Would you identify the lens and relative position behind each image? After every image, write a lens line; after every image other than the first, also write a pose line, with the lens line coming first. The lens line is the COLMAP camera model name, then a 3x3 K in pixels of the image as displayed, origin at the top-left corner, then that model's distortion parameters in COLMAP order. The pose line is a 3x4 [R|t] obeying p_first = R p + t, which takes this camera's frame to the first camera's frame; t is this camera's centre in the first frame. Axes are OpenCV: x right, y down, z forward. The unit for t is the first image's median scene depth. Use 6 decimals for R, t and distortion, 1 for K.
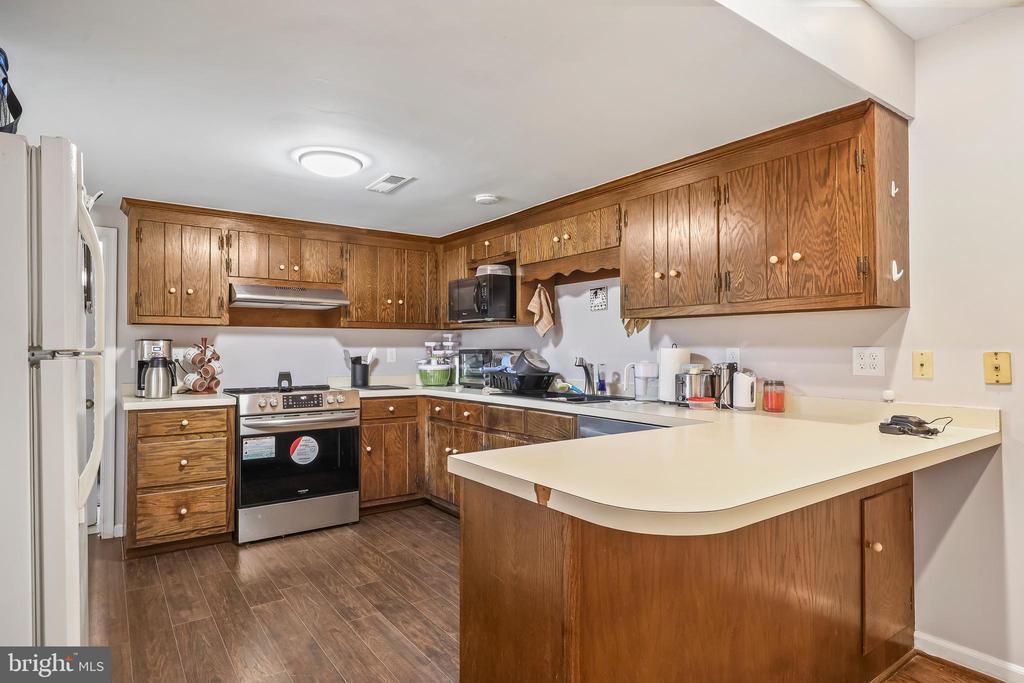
lens RADIAL K [[564.1, 0, 512.0], [0, 564.1, 341.5], [0, 0, 1]] dist [0.018216, -0.000016]
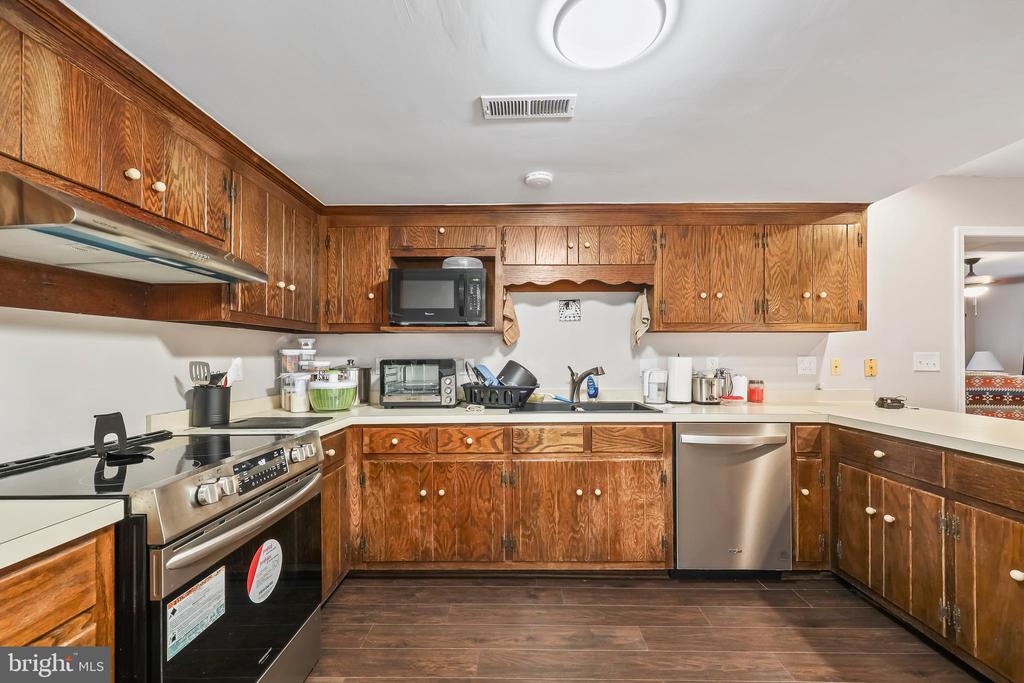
lens RADIAL K [[417.1, 0, 512.6], [0, 417.1, 352.7], [0, 0, 1]] dist [-0.000600, -0.000111]
pose [[0.601225, 0.005623, 0.799060, -0.557400], [-0.008562, 0.999963, -0.000594, 0.004853], [-0.799034, -0.006485, 0.601251, 0.655185]]
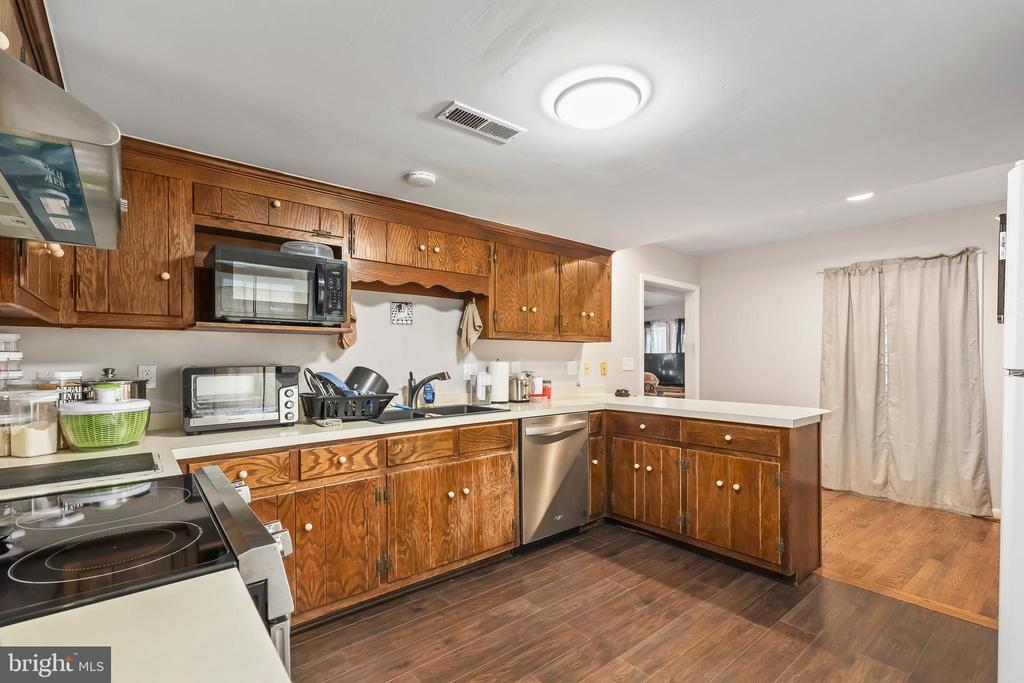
lens RADIAL K [[461.6, 0, 512.1], [0, 461.6, 360.1], [0, 0, 1]] dist [0.001257, 0.000058]
pose [[-0.059335, -0.000183, 0.998238, -0.709106], [-0.008040, 0.999968, -0.000294, 0.006376], [-0.998206, -0.008043, -0.059334, 0.903042]]
